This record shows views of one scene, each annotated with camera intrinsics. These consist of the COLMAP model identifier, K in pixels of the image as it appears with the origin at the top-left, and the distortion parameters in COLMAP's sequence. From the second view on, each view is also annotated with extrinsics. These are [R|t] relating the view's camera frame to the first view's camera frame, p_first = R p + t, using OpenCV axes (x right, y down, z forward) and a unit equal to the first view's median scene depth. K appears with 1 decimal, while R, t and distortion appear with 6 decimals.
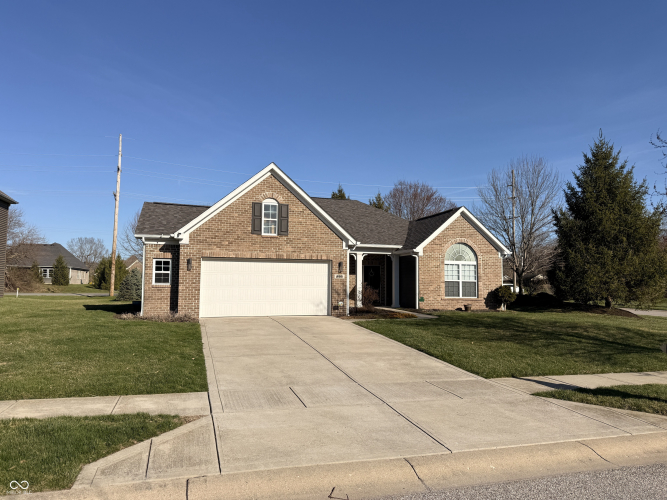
lens RADIAL K [[465.1, 0, 332.3], [0, 465.1, 250.4], [0, 0, 1]] dist [0.005364, 0.000388]
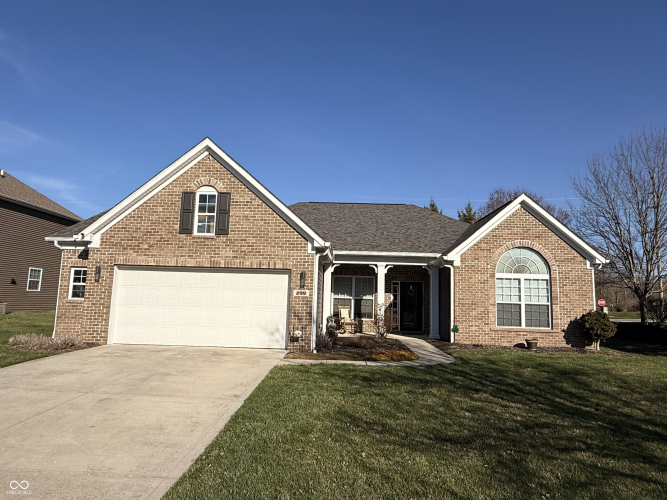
lens RADIAL K [[416.6, 0, 334.1], [0, 416.6, 252.8], [0, 0, 1]] dist [-0.020279, -0.001279]
pose [[0.950662, -0.017728, -0.309722, 0.253919], [0.002578, 0.998783, -0.049255, 0.027025], [0.310218, 0.046026, 0.949551, 0.424428]]
